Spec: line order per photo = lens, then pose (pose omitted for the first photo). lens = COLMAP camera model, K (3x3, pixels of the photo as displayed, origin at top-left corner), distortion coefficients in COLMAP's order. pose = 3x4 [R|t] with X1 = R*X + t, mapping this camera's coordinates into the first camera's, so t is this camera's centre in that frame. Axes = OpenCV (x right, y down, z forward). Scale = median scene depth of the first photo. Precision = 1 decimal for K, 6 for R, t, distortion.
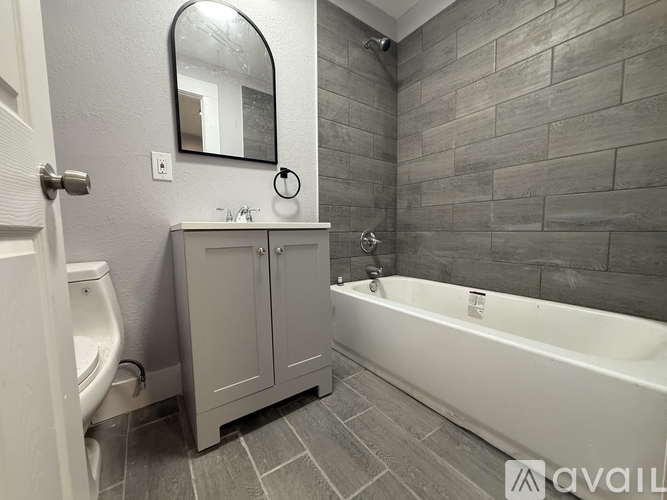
lens RADIAL K [[264.5, 0, 332.2], [0, 264.5, 248.9], [0, 0, 1]] dist [-0.001770, -0.000393]
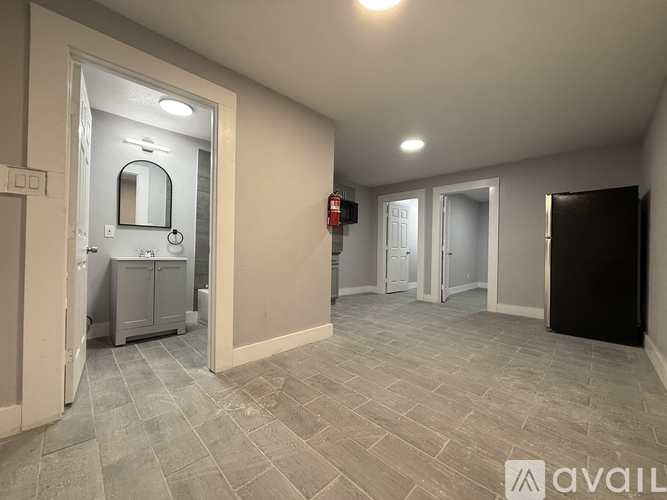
lens RADIAL K [[264.5, 0, 332.2], [0, 264.5, 249.1], [0, 0, 1]] dist [-0.001770, -0.000393]
pose [[0.985139, 0.028591, 0.169363, 0.846464], [-0.011397, 0.994756, -0.101636, 0.048227], [-0.171381, 0.098196, 0.980299, -1.508073]]
